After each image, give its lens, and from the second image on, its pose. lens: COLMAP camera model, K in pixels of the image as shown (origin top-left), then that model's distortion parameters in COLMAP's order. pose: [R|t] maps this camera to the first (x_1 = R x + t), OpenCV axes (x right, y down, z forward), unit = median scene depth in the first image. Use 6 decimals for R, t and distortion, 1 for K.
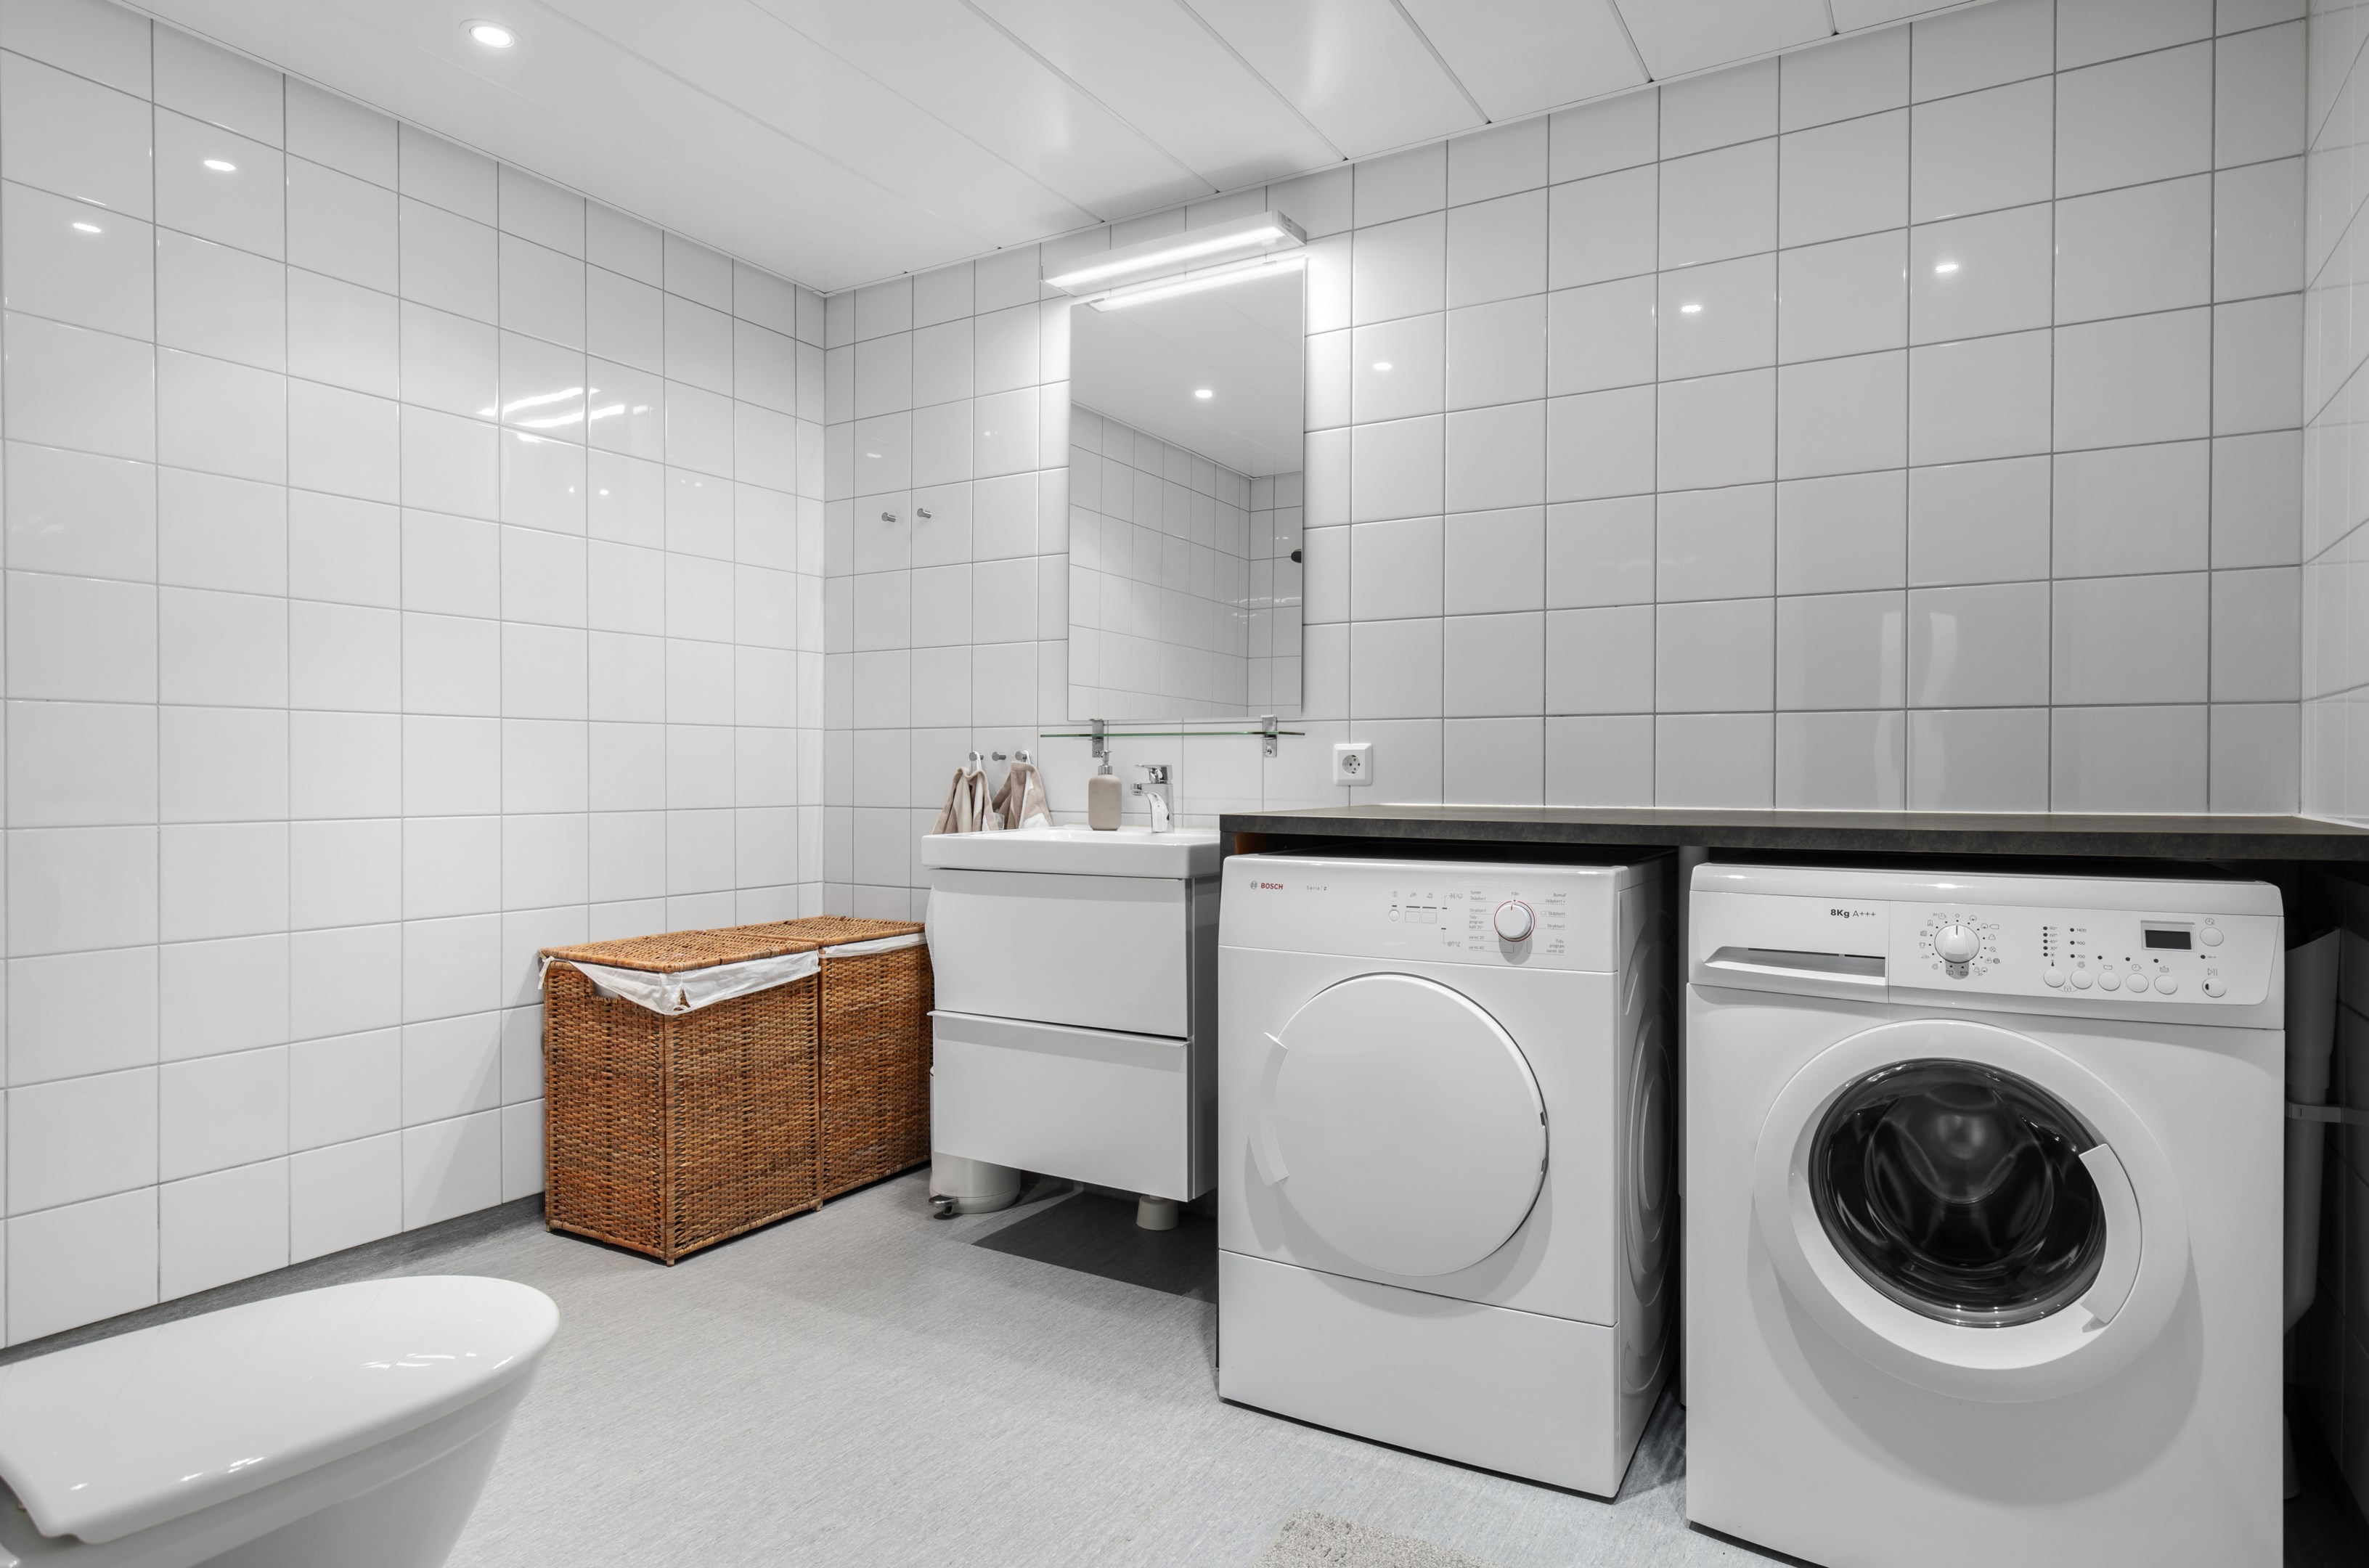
lens RADIAL K [[1346.0, 0, 1184.5], [0, 1346.0, 784.0], [0, 0, 1]] dist [-0.001294, 0.000437]
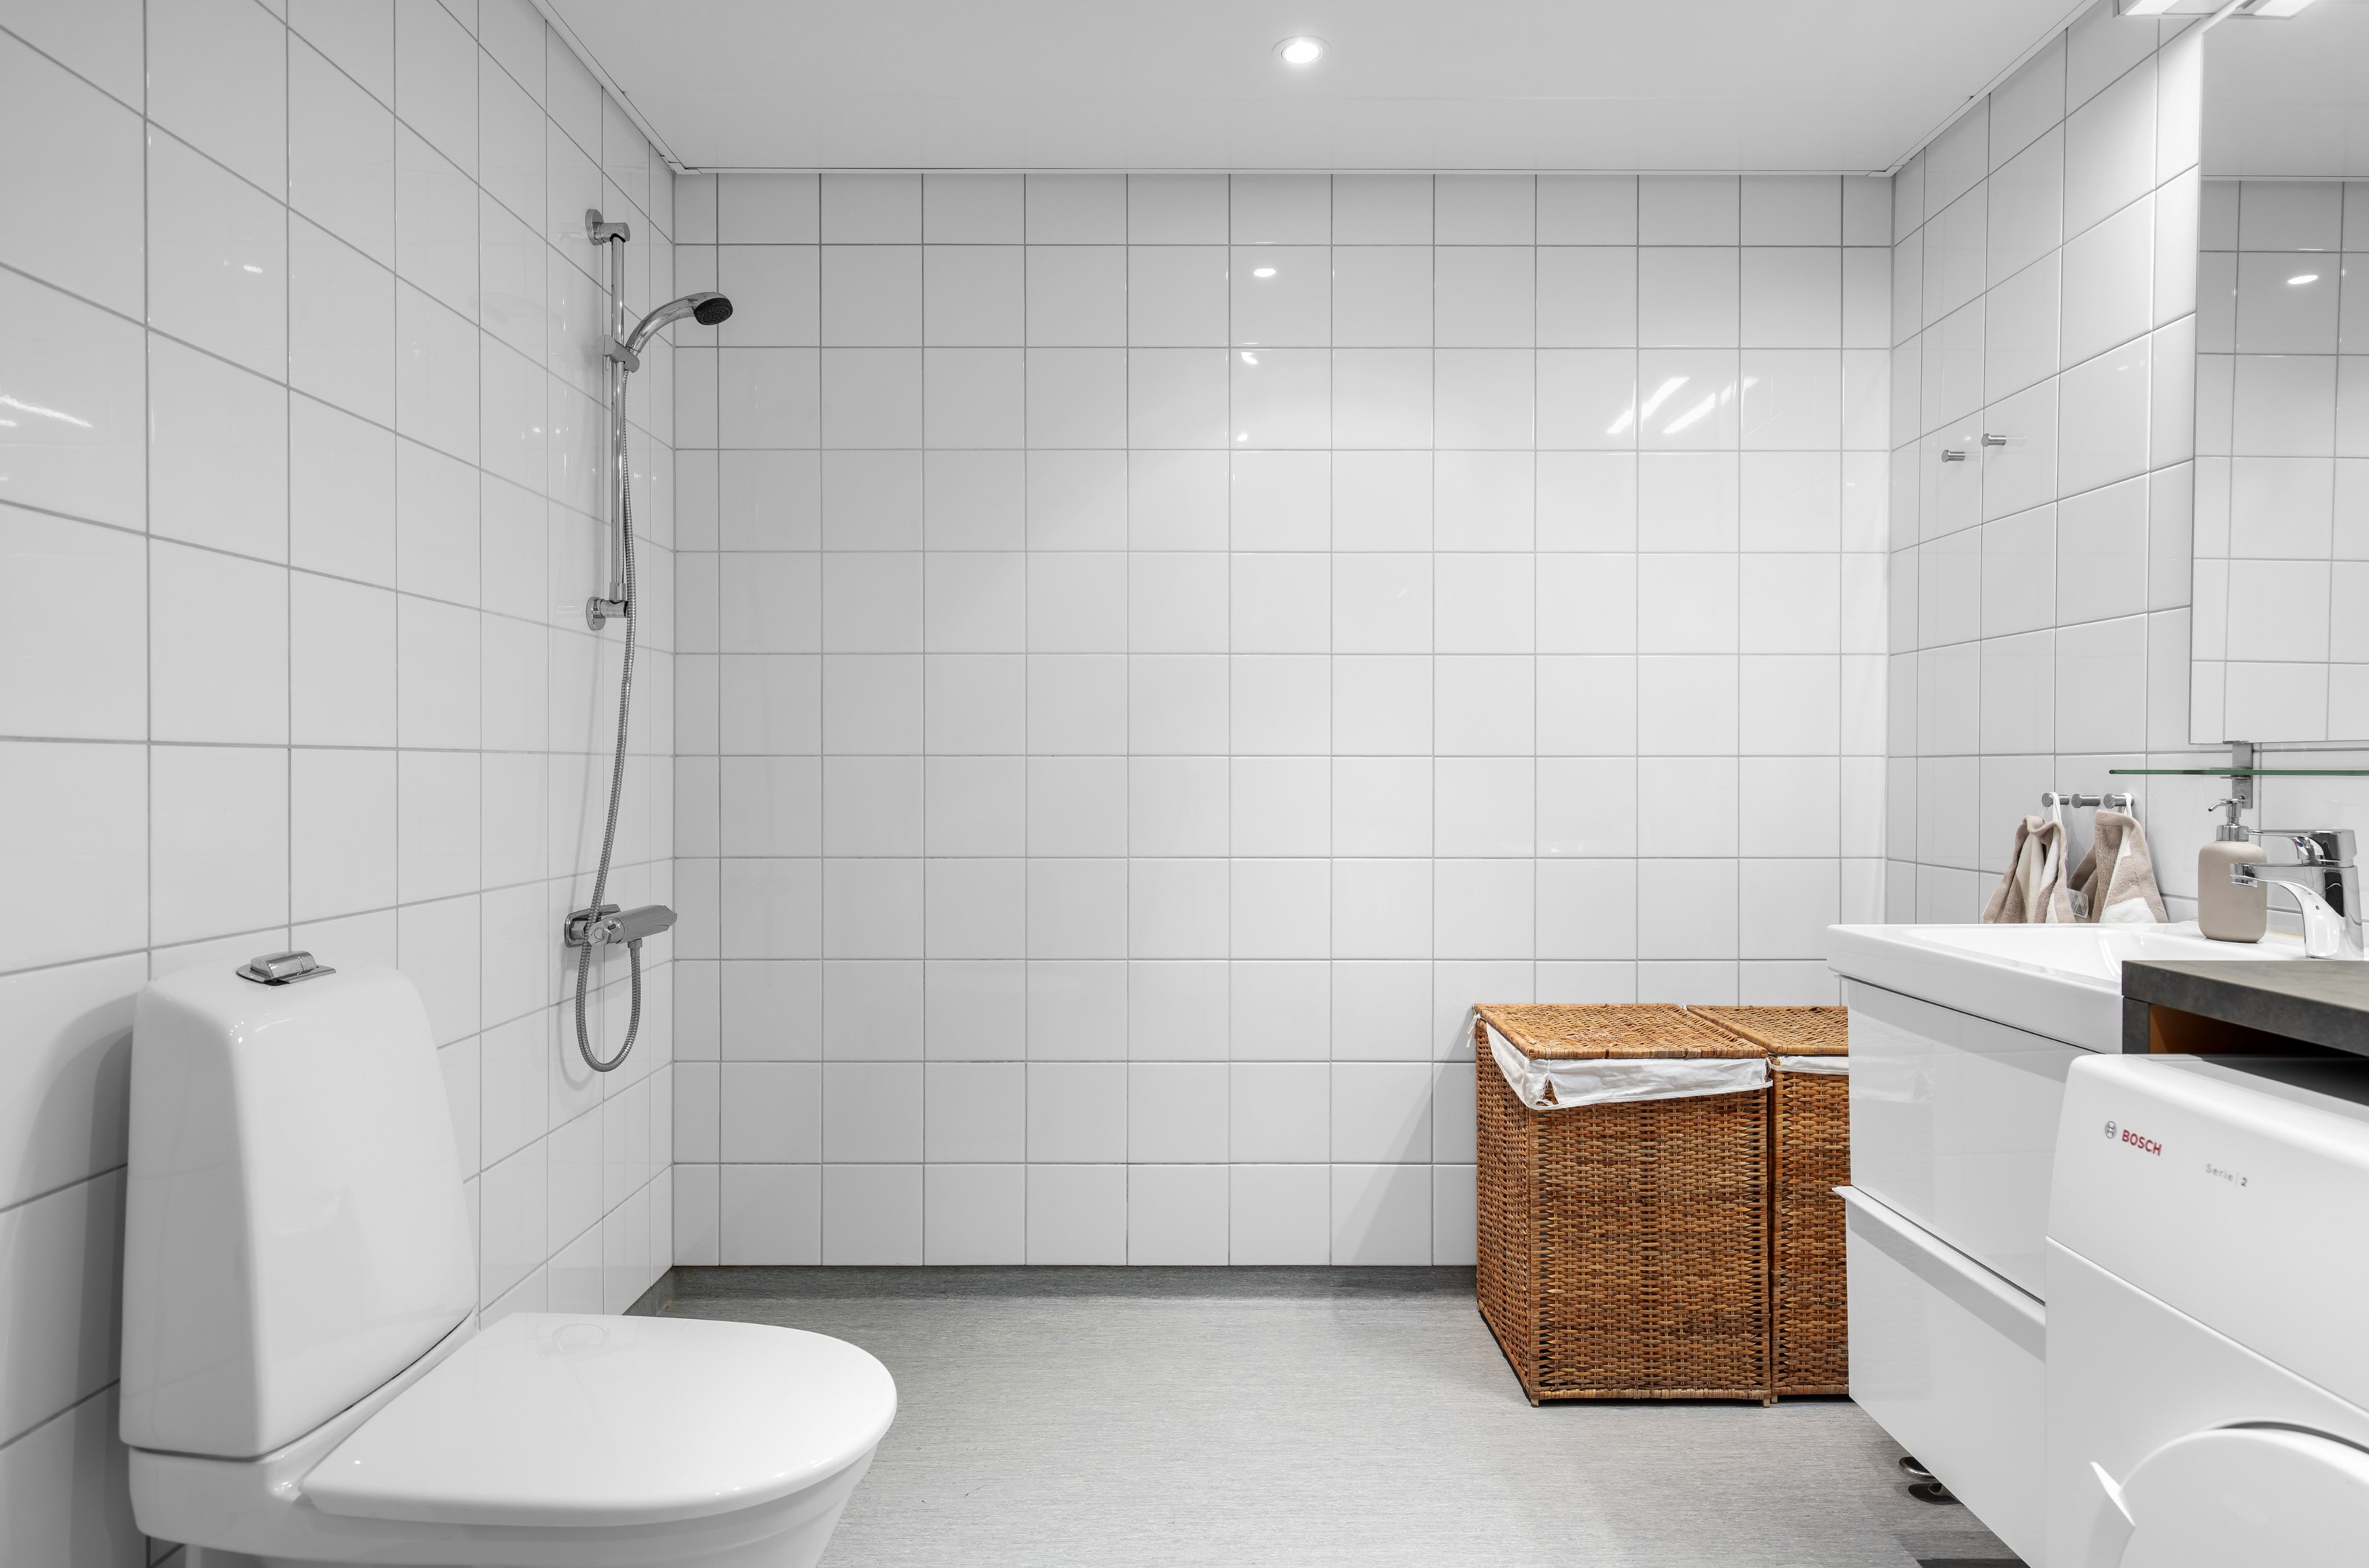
lens RADIAL K [[1321.5, 0, 1185.7], [0, 1321.5, 777.1], [0, 0, 1]] dist [0.000951, 0.001329]
pose [[0.508481, 0.002814, -0.861069, 0.202975], [-0.006863, 0.999976, -0.000785, -0.031547], [0.861046, 0.006309, 0.508488, 0.357601]]
